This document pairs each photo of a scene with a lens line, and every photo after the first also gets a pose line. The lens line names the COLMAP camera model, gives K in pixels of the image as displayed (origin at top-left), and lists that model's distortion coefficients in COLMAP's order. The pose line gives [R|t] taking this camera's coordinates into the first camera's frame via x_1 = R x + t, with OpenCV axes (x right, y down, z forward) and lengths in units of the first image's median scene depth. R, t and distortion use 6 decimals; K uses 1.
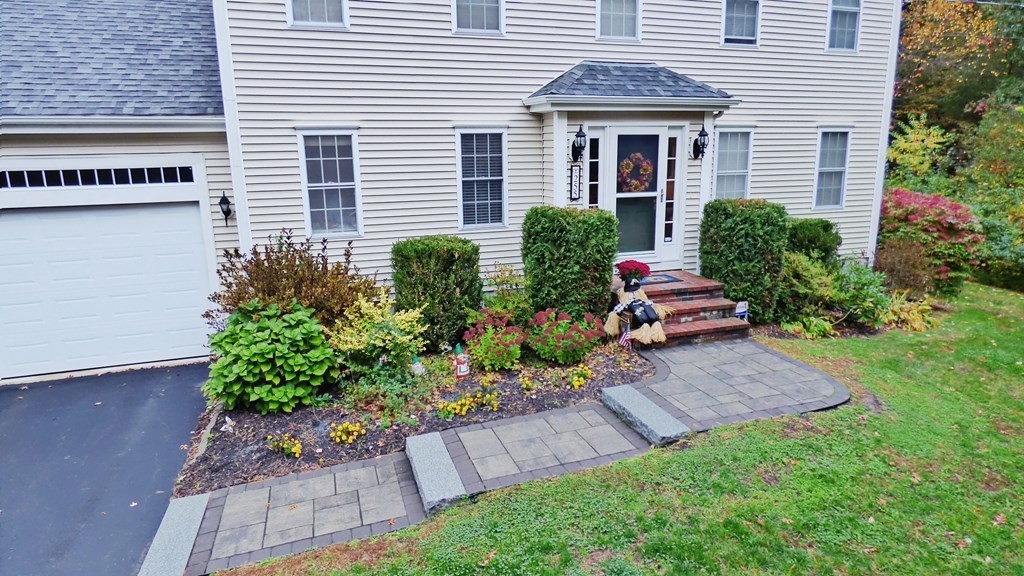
lens RADIAL K [[638.3, 0, 501.0], [0, 638.3, 300.8], [0, 0, 1]] dist [-0.012204, -0.001068]
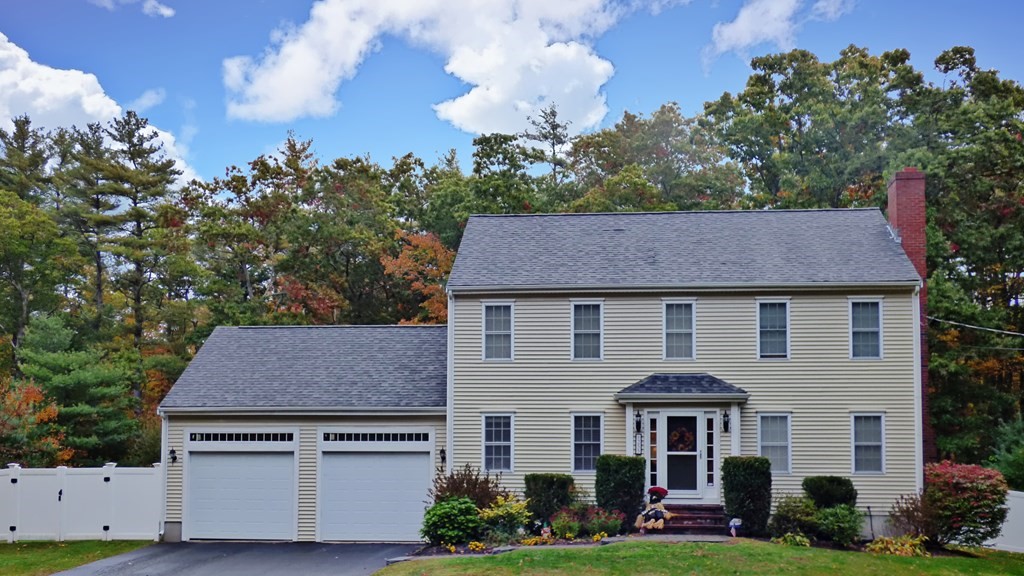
lens RADIAL K [[1128.9, 0, 509.5], [0, 1128.9, 414.9], [0, 0, 1]] dist [-0.001227, -0.005537]
pose [[0.921771, -0.007840, -0.387657, 0.935779], [-0.106006, 0.956609, -0.271406, 0.564036], [0.372964, 0.291268, 0.880943, -1.697877]]
